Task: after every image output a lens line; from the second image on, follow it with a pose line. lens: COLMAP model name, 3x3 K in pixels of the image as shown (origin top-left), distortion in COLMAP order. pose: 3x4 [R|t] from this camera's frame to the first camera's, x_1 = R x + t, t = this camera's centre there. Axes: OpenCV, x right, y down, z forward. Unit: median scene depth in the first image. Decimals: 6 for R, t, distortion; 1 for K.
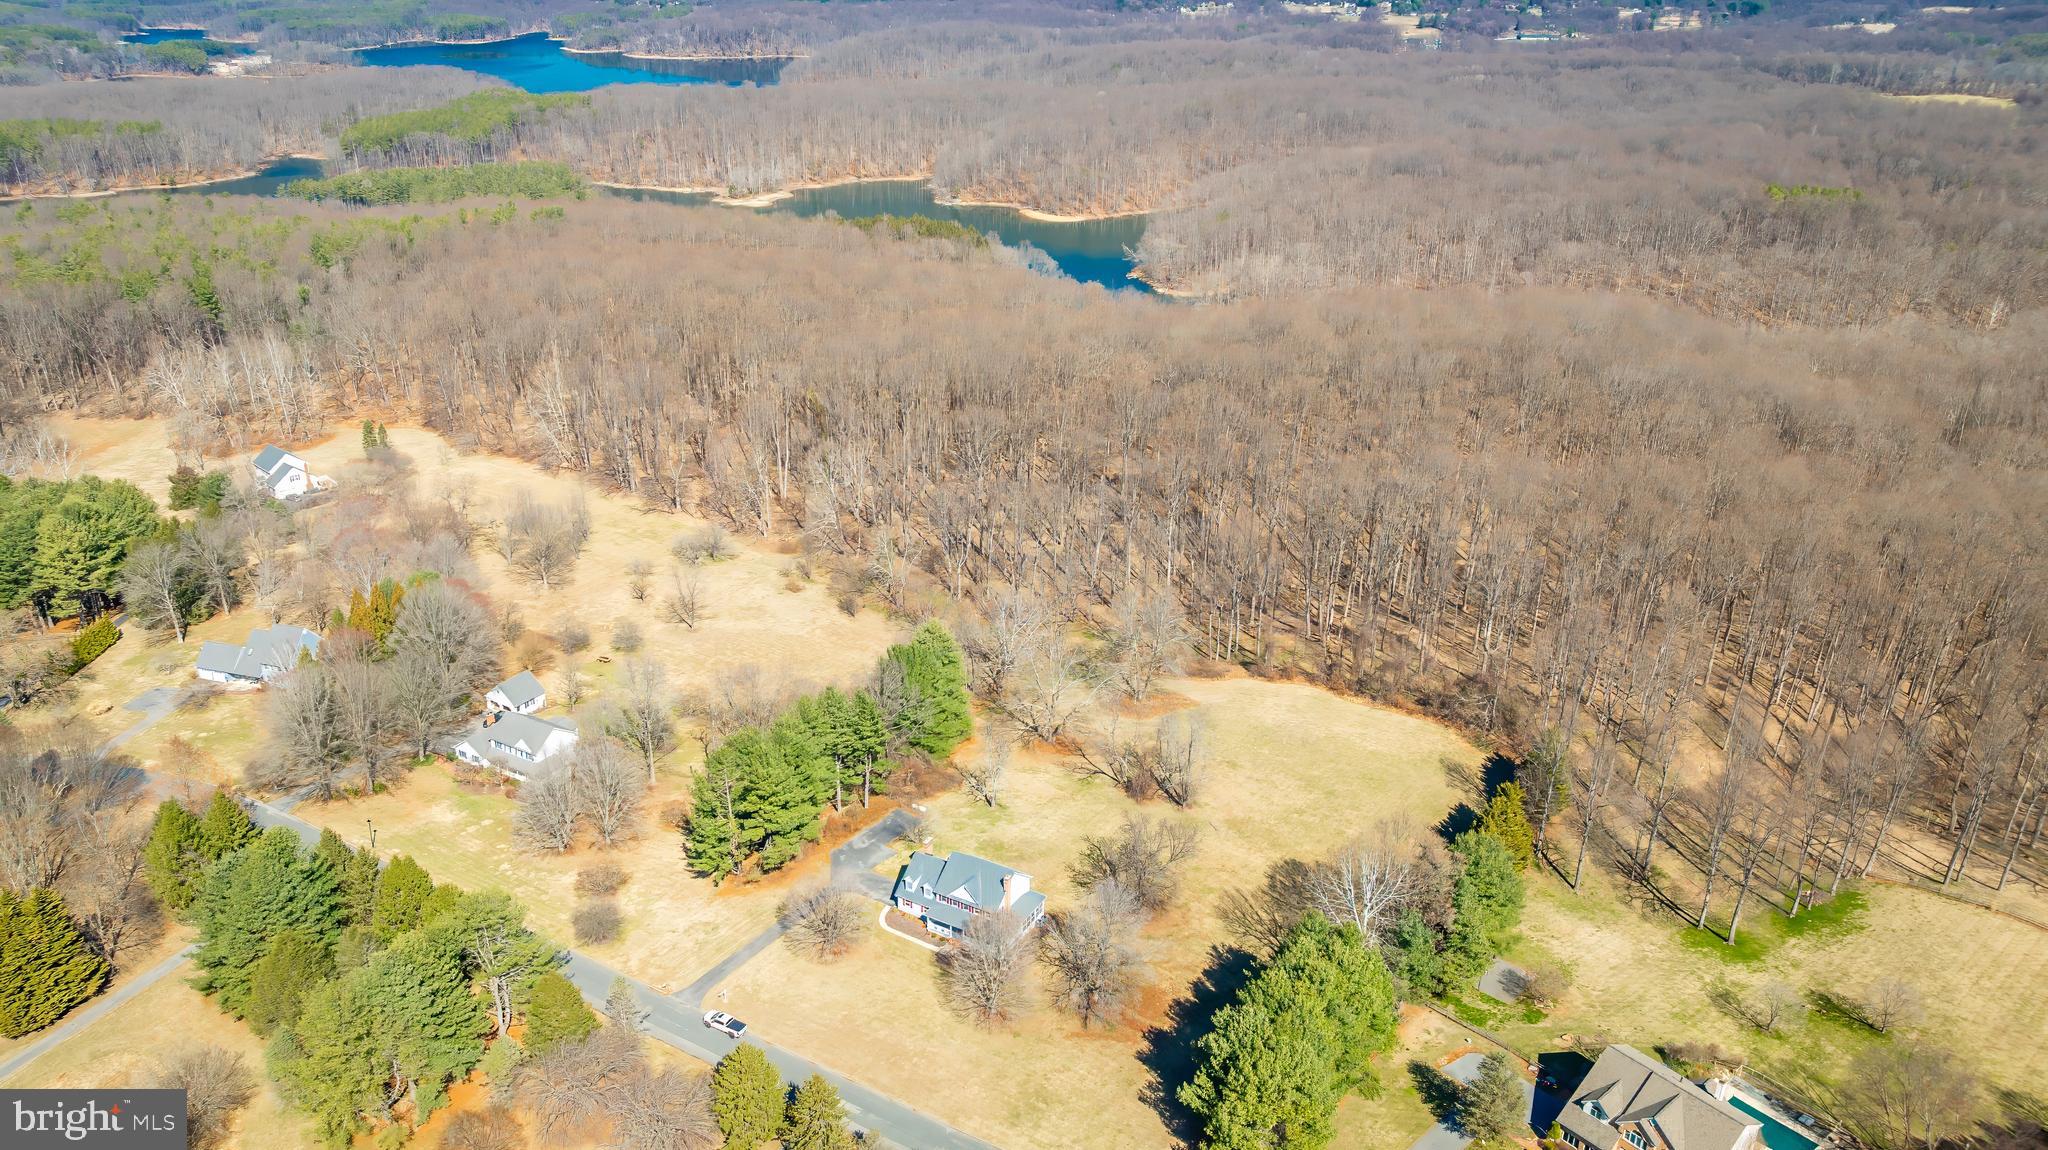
lens RADIAL K [[1430.0, 0, 1020.0], [0, 1430.0, 574.3], [0, 0, 1]] dist [-0.029032, 0.016220]
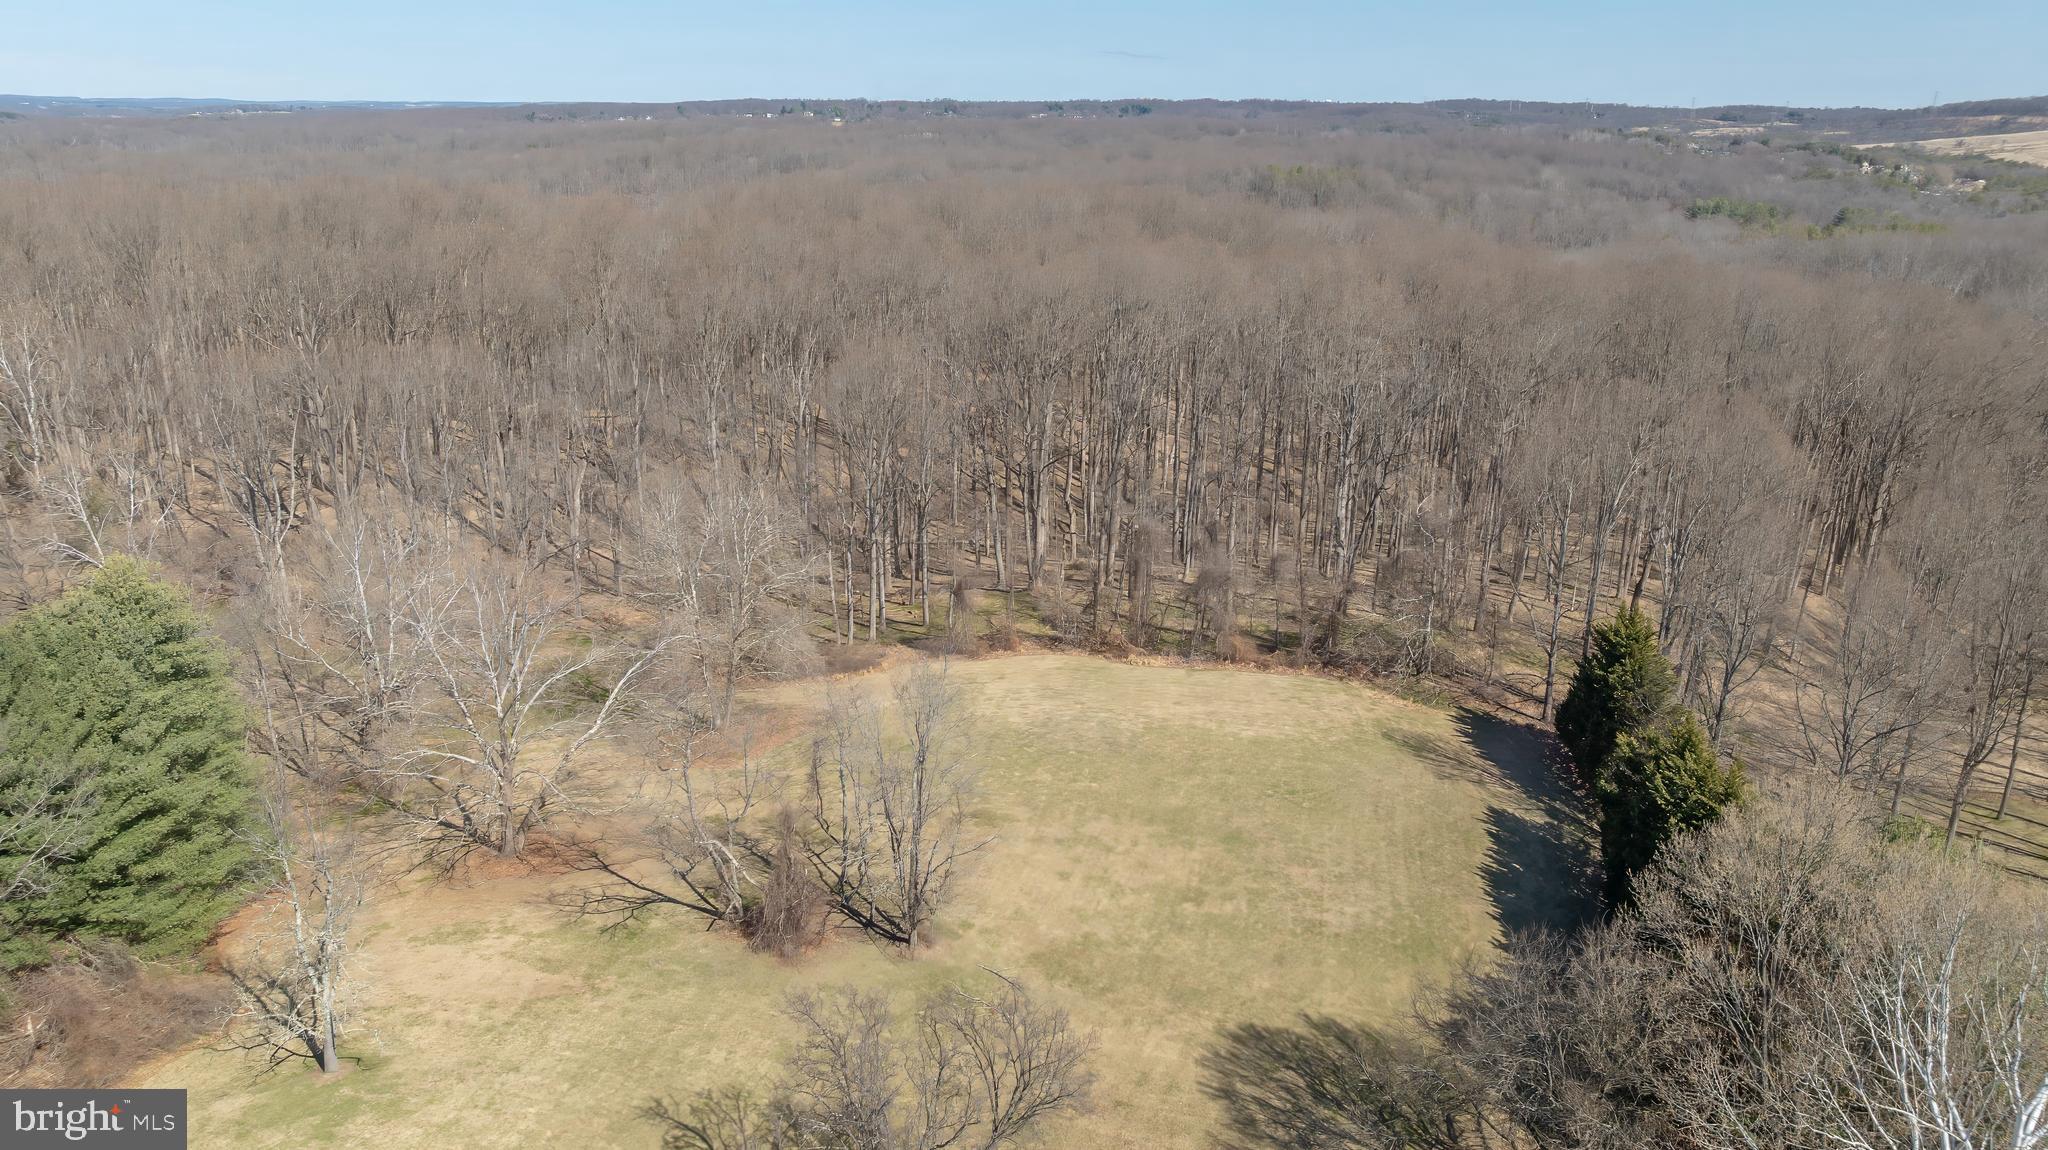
lens RADIAL K [[1430.0, 0, 1028.2], [0, 1430.0, 568.0], [0, 0, 1]] dist [-0.029032, 0.016220]
pose [[0.926110, -0.116466, 0.358826, 0.022350], [0.151253, 0.985989, -0.070348, 0.094228], [-0.345606, 0.119424, 0.930750, 0.613909]]
